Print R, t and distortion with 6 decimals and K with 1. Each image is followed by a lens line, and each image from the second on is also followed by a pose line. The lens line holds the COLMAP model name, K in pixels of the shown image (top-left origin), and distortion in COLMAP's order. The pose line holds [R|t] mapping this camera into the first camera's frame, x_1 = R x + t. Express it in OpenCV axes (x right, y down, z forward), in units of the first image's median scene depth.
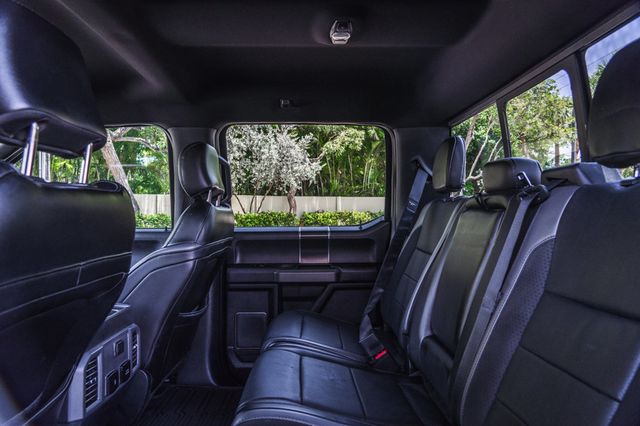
lens RADIAL K [[439.5, 0, 320.0], [0, 439.5, 213.0], [0, 0, 1]] dist [-0.006895, -0.001751]
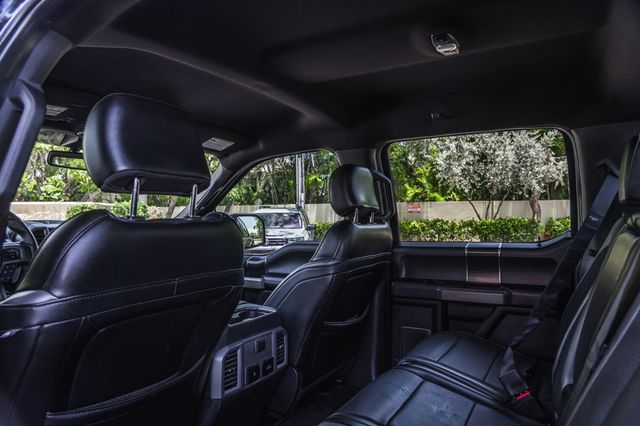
lens RADIAL K [[439.5, 0, 320.0], [0, 439.5, 213.0], [0, 0, 1]] dist [-0.006895, -0.001751]
pose [[0.857464, -0.013564, -0.514366, 0.173980], [0.007058, 0.999868, -0.014601, -0.020941], [0.514496, 0.008889, 0.857447, 0.030863]]
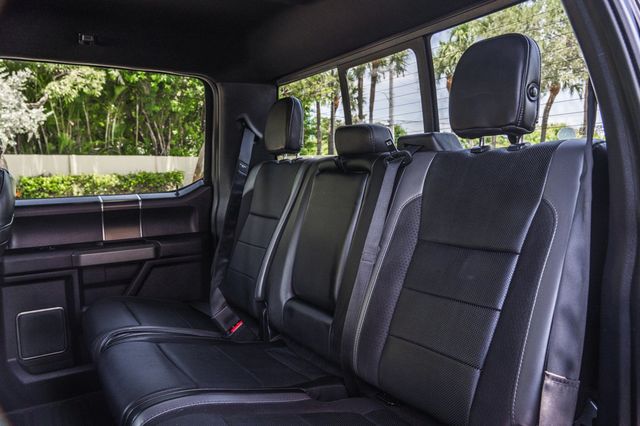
lens RADIAL K [[494.2, 0, 351.5], [0, 494.2, 210.8], [0, 0, 1]] dist [-0.004410, -0.003984]
pose [[0.841032, -0.059642, 0.537688, -0.151270], [0.018843, 0.996531, 0.081065, -0.006450], [-0.540658, -0.058047, 0.839238, -0.011585]]
